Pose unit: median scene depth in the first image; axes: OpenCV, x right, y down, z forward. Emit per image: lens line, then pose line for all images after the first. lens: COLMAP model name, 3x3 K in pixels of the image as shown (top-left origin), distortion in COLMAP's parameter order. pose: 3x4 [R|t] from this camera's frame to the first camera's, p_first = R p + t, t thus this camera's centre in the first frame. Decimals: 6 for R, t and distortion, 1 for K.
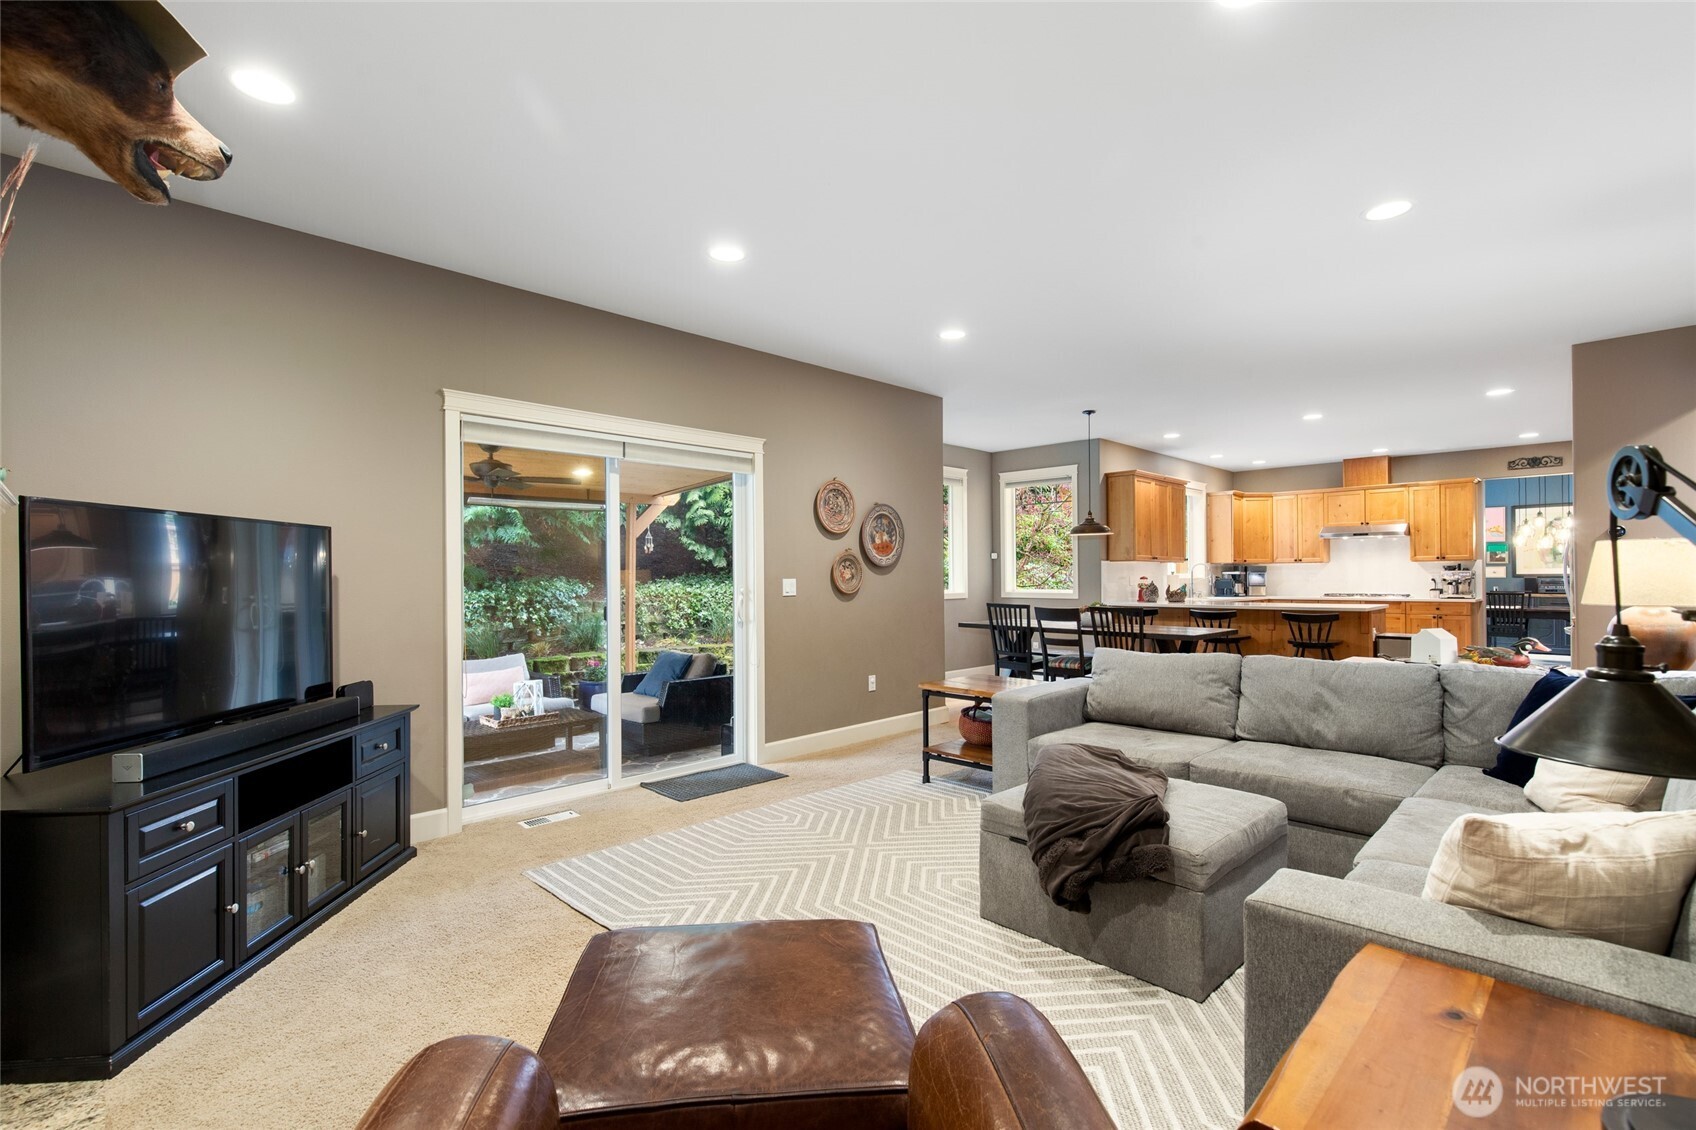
lens RADIAL K [[771.0, 0, 833.7], [0, 771.0, 572.1], [0, 0, 1]] dist [0.006923, -0.002046]
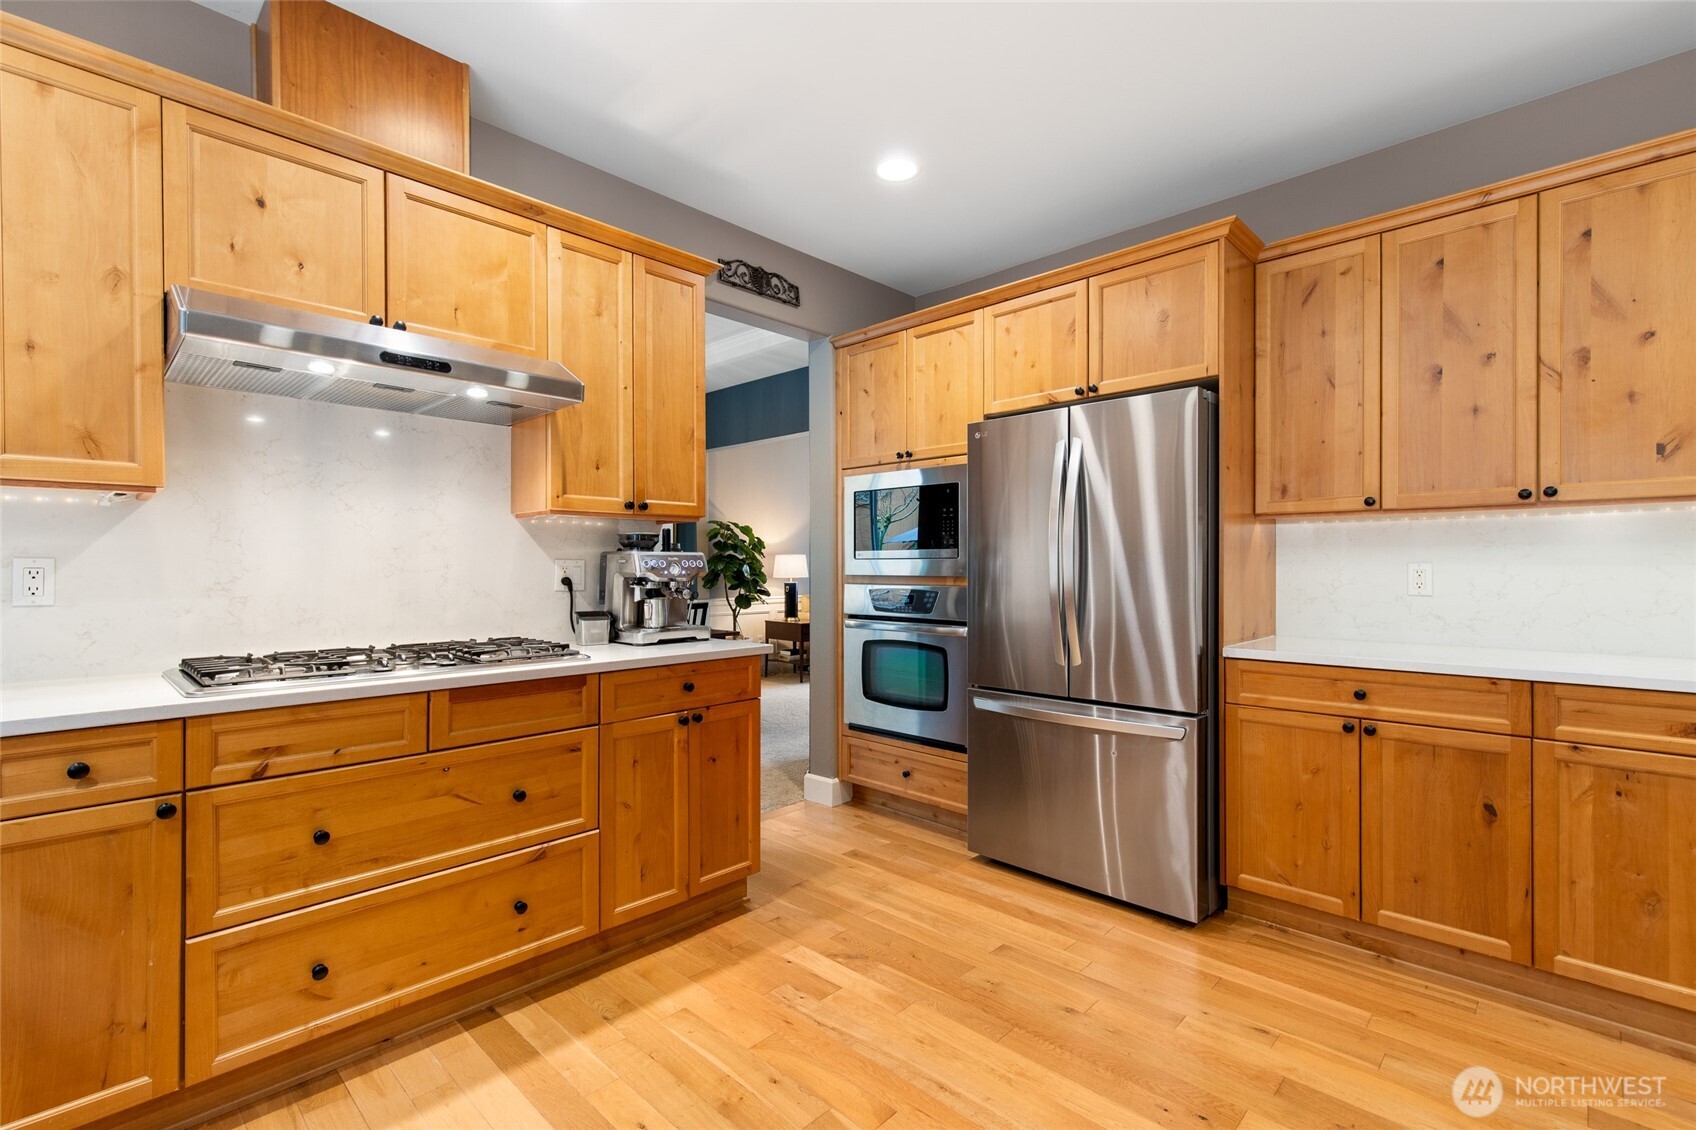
lens RADIAL K [[771.0, 0, 856.5], [0, 771.0, 565.7], [0, 0, 1]] dist [0.006923, -0.002046]
pose [[-0.048553, 0.009590, 0.998775, 0.472406], [-0.003903, 0.999944, -0.009791, 0.005977], [-0.998813, -0.004373, -0.048513, 0.891911]]
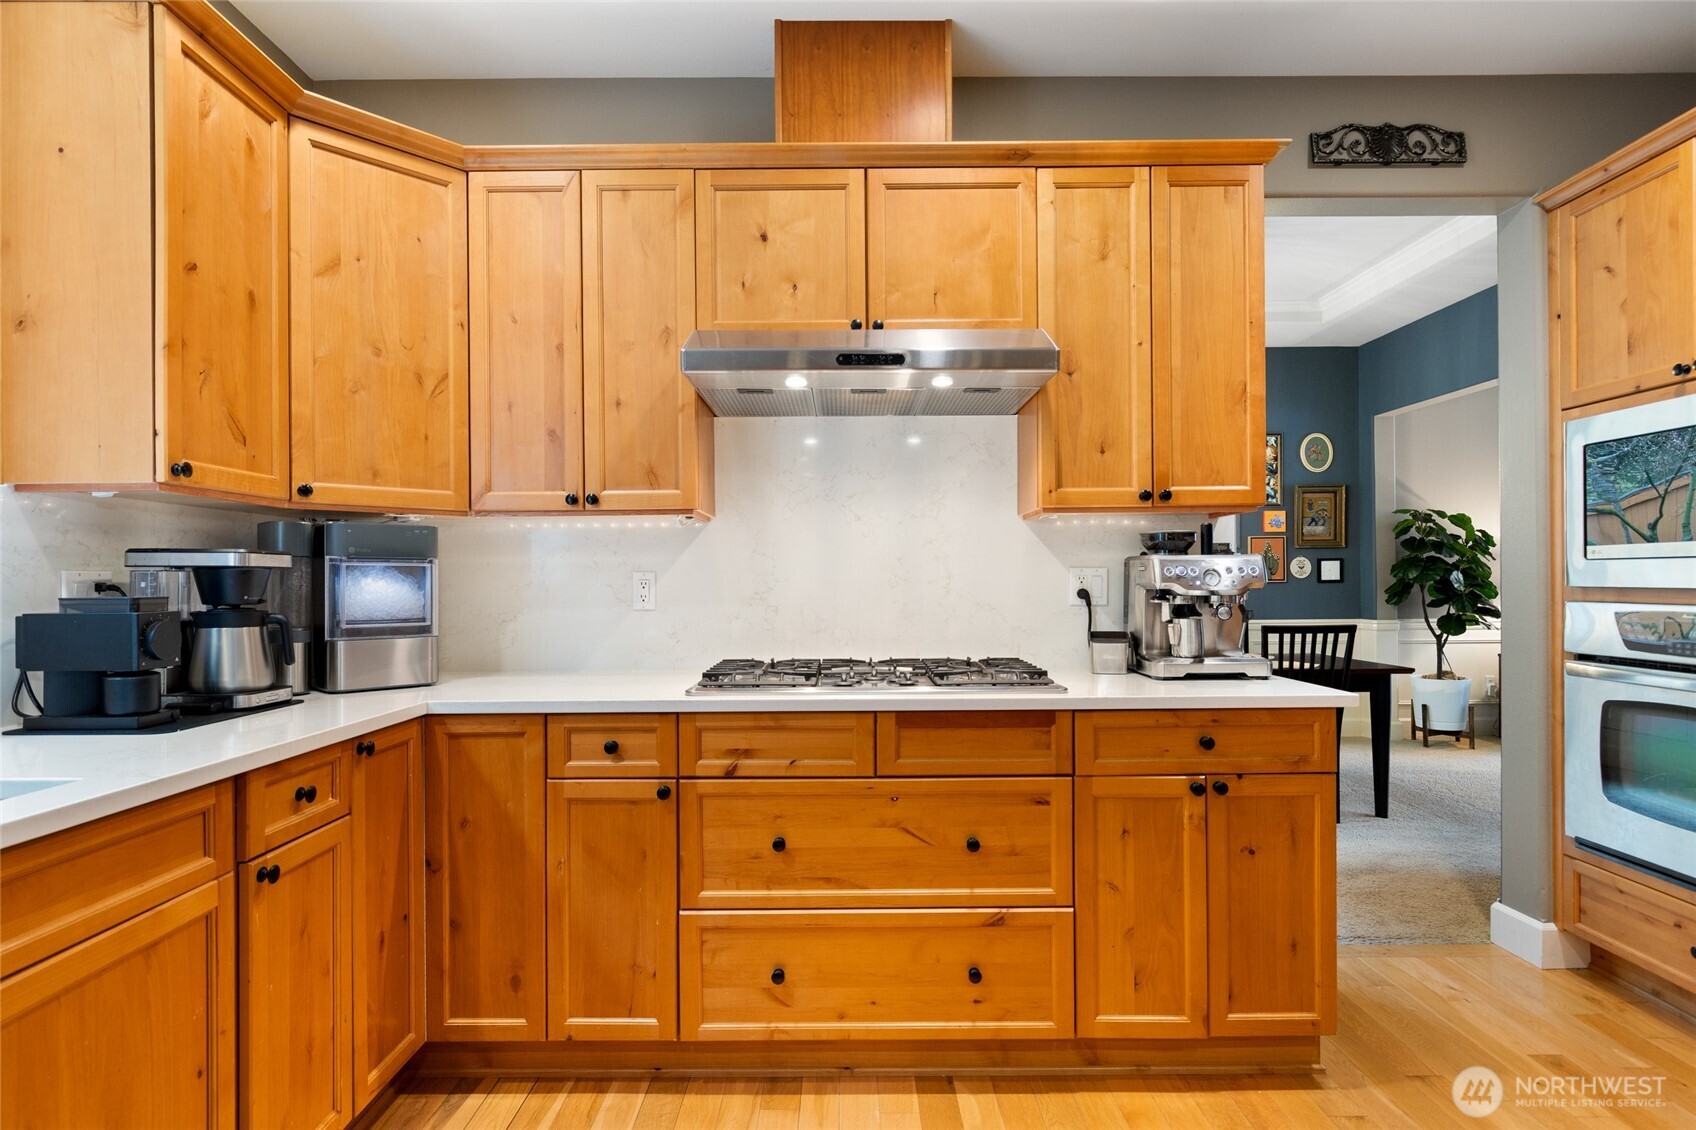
lens RADIAL K [[881.5, 0, 845.2], [0, 881.5, 577.0], [0, 0, 1]] dist [-0.002693, 0.002159]
pose [[0.694145, 0.004284, 0.719822, 0.519814], [-0.002505, 0.999991, -0.003536, 0.005427], [-0.719831, 0.000651, 0.694149, 0.851368]]
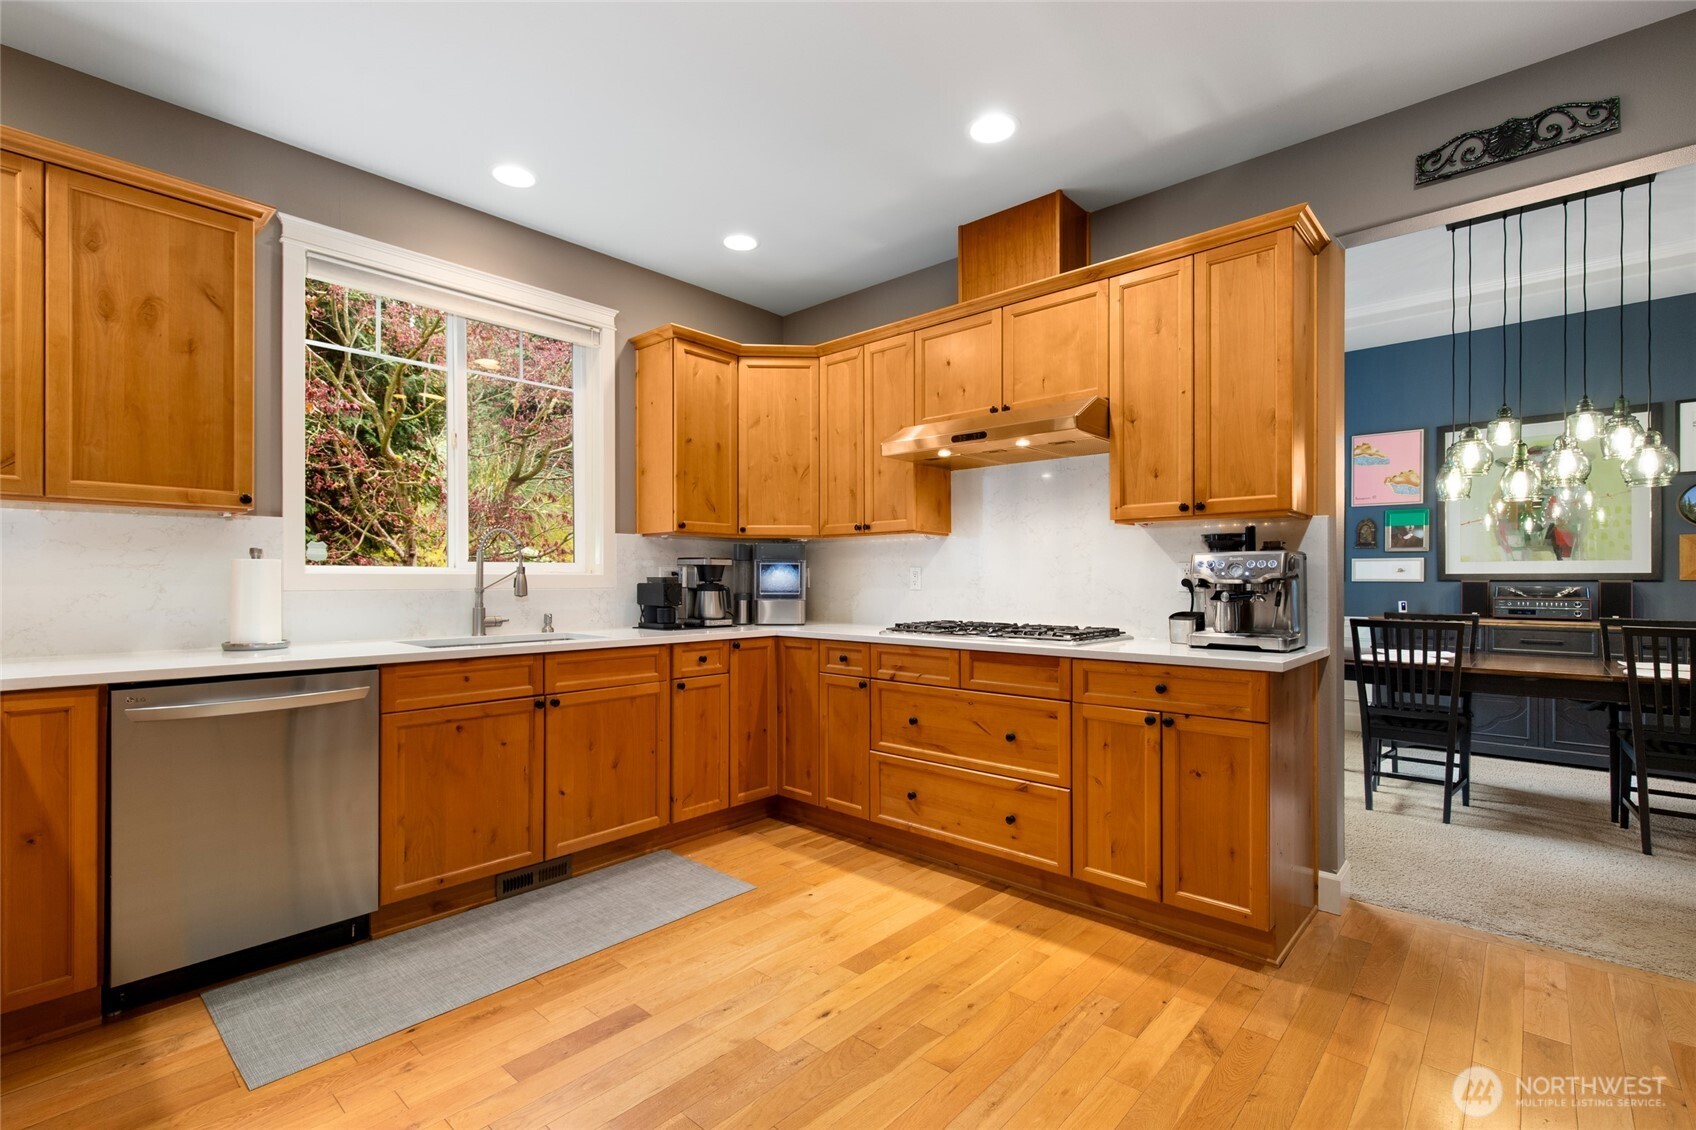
lens RADIAL K [[771.0, 0, 829.9], [0, 771.0, 575.5], [0, 0, 1]] dist [0.006923, -0.002046]
pose [[0.998803, 0.007404, 0.048340, 0.609112], [-0.007427, 0.999972, 0.000301, 0.007529], [-0.048336, -0.000660, 0.998831, 0.688114]]
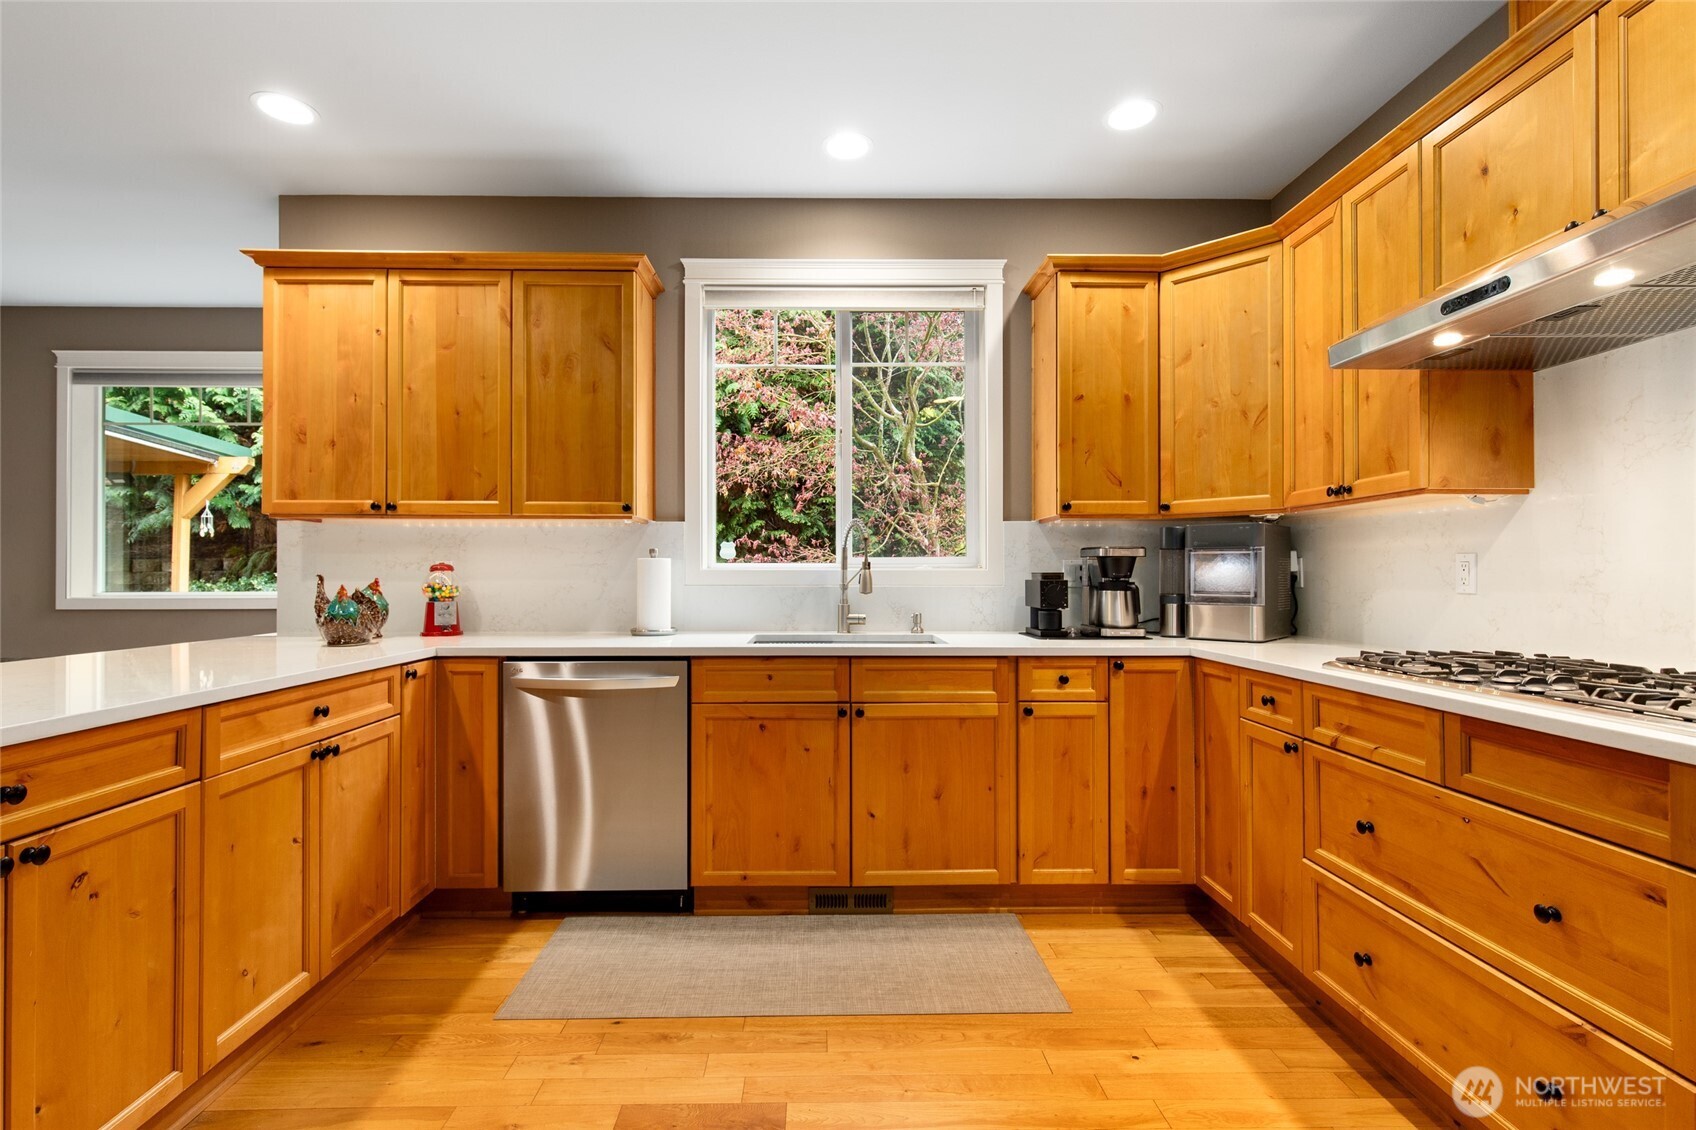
lens RADIAL K [[771.0, 0, 824.8], [0, 771.0, 570.5], [0, 0, 1]] dist [0.006923, -0.002046]
pose [[0.722989, 0.001509, -0.690858, 0.693499], [-0.000646, 0.999999, 0.001508, 0.007842], [0.690859, -0.000644, 0.722989, 0.789372]]
